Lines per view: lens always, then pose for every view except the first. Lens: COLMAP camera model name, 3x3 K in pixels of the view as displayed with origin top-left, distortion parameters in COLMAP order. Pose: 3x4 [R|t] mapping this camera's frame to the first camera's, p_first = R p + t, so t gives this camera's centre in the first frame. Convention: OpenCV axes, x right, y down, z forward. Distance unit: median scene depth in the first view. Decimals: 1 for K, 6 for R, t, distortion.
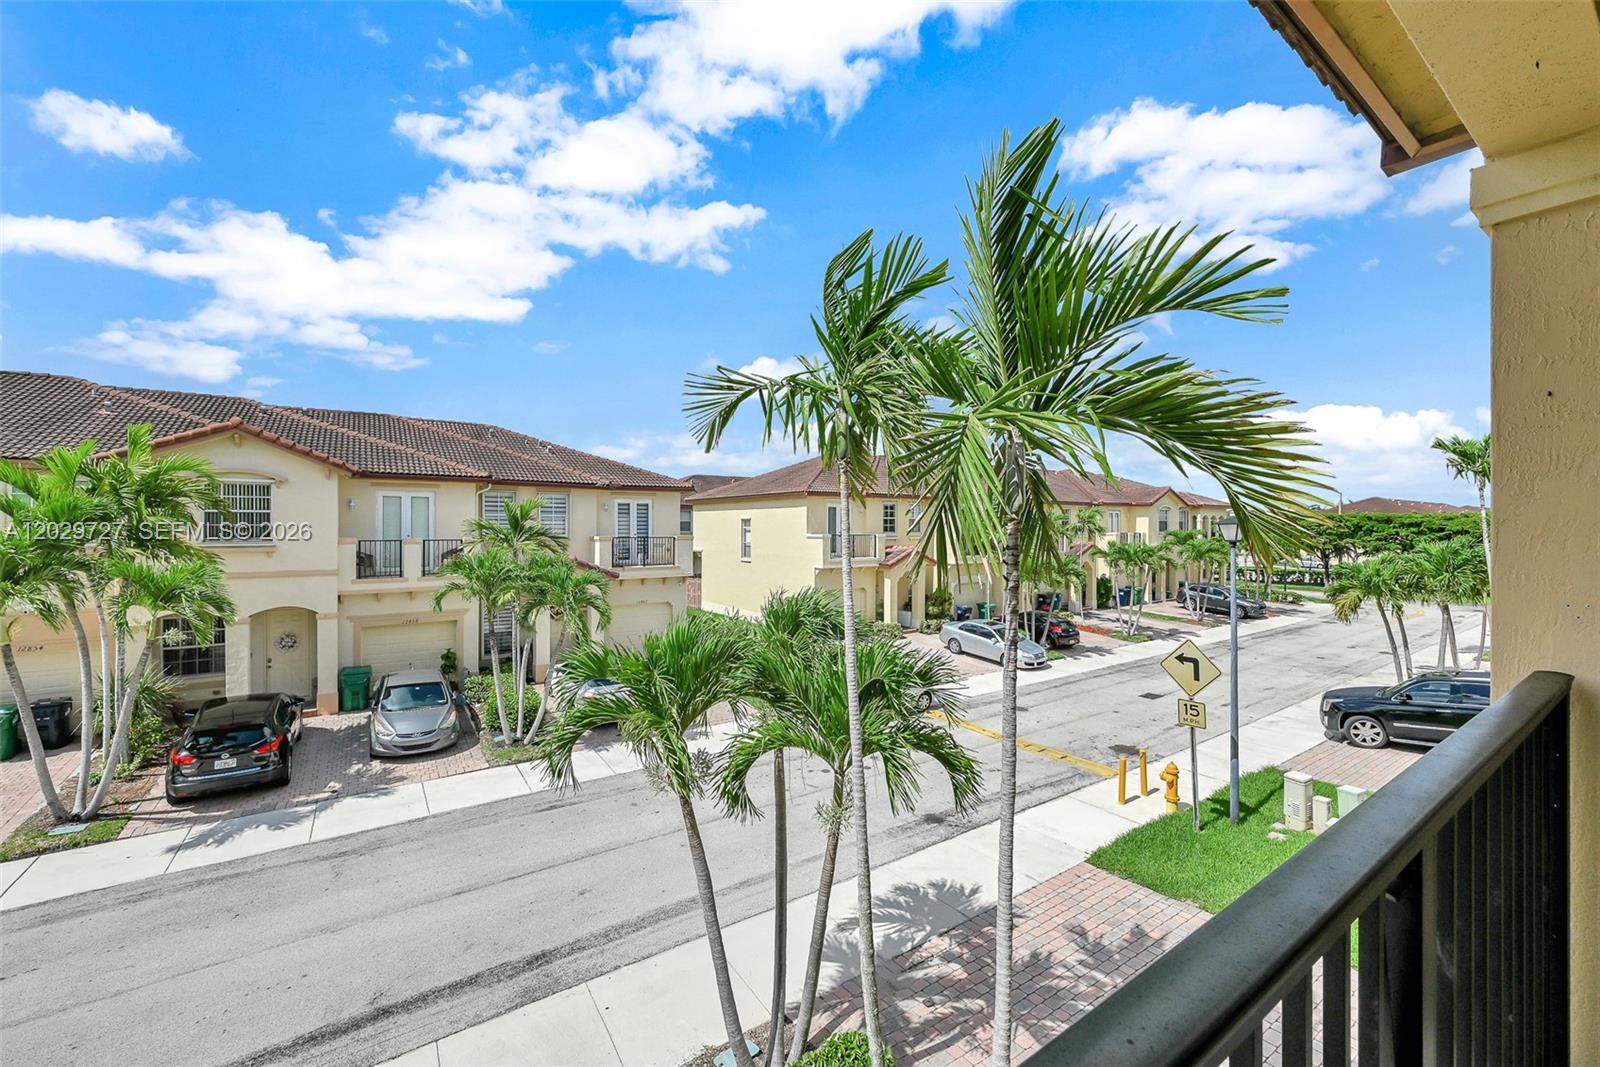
lens RADIAL K [[647.2, 0, 800.8], [0, 647.2, 531.0], [0, 0, 1]] dist [-0.001228, -0.000035]
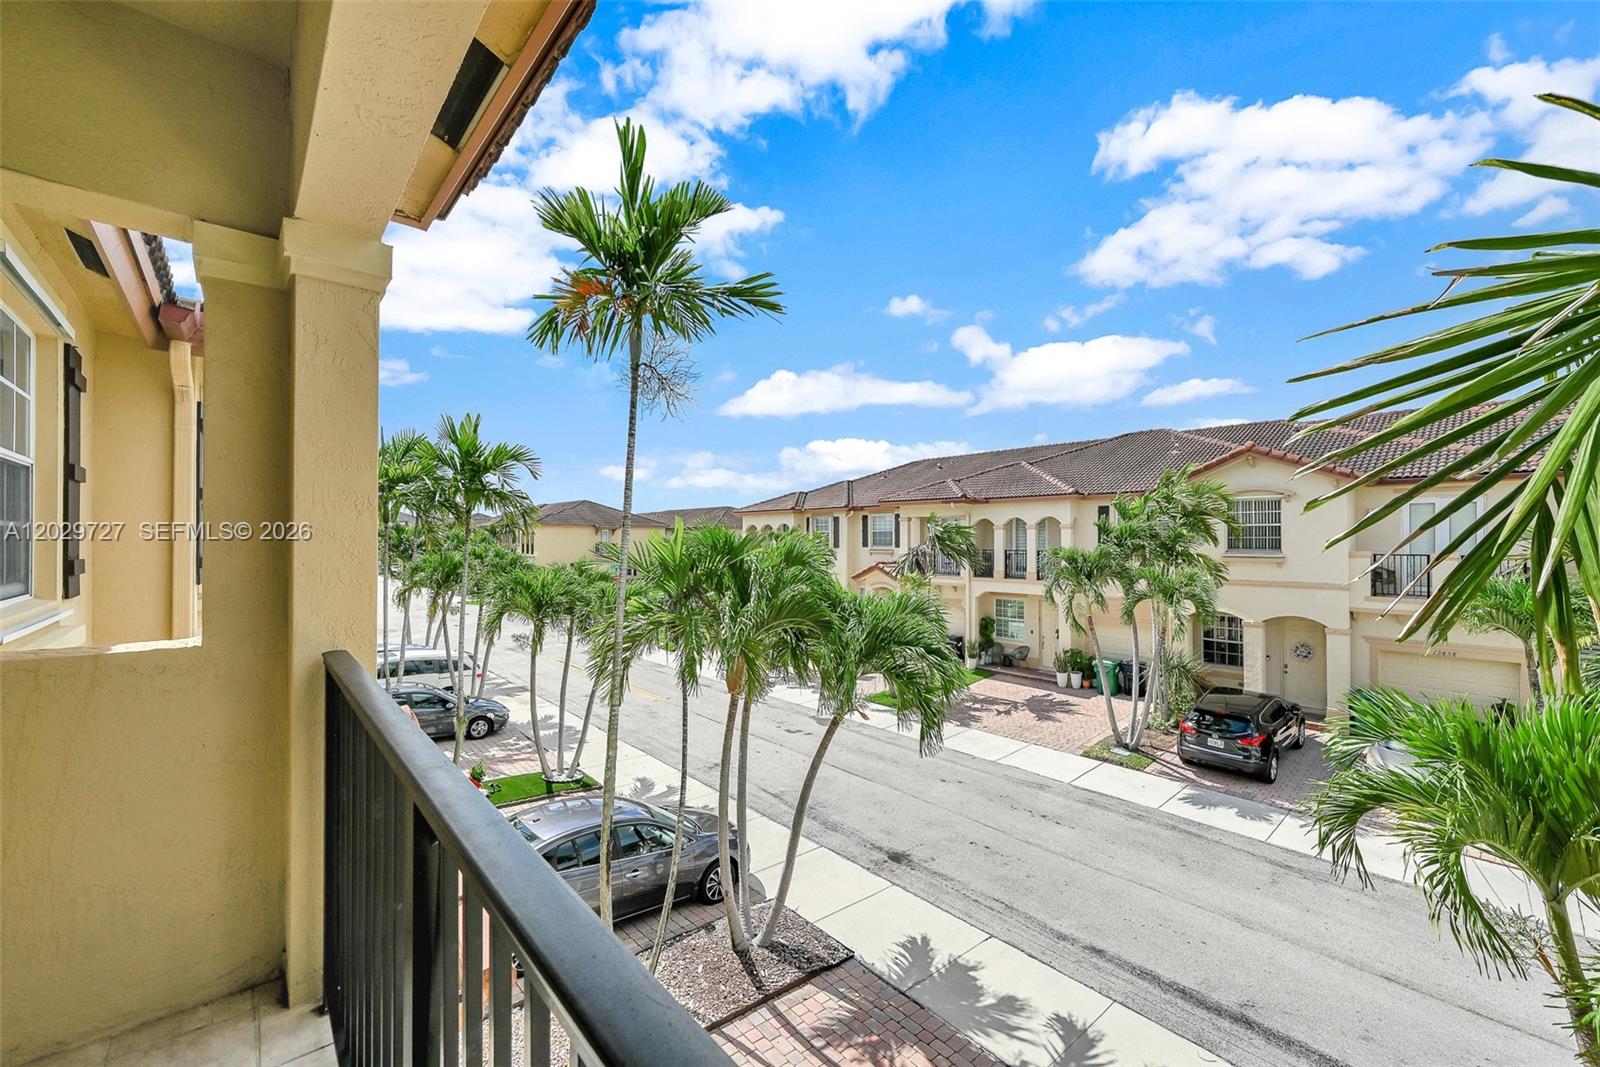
lens RADIAL K [[645.6, 0, 797.3], [0, 645.6, 533.1], [0, 0, 1]] dist [-0.006274, -0.000297]
pose [[0.094950, -0.011053, -0.995421, 0.144191], [-0.006908, 0.999907, -0.011762, 0.001435], [0.995458, 0.007993, 0.094865, 0.103562]]
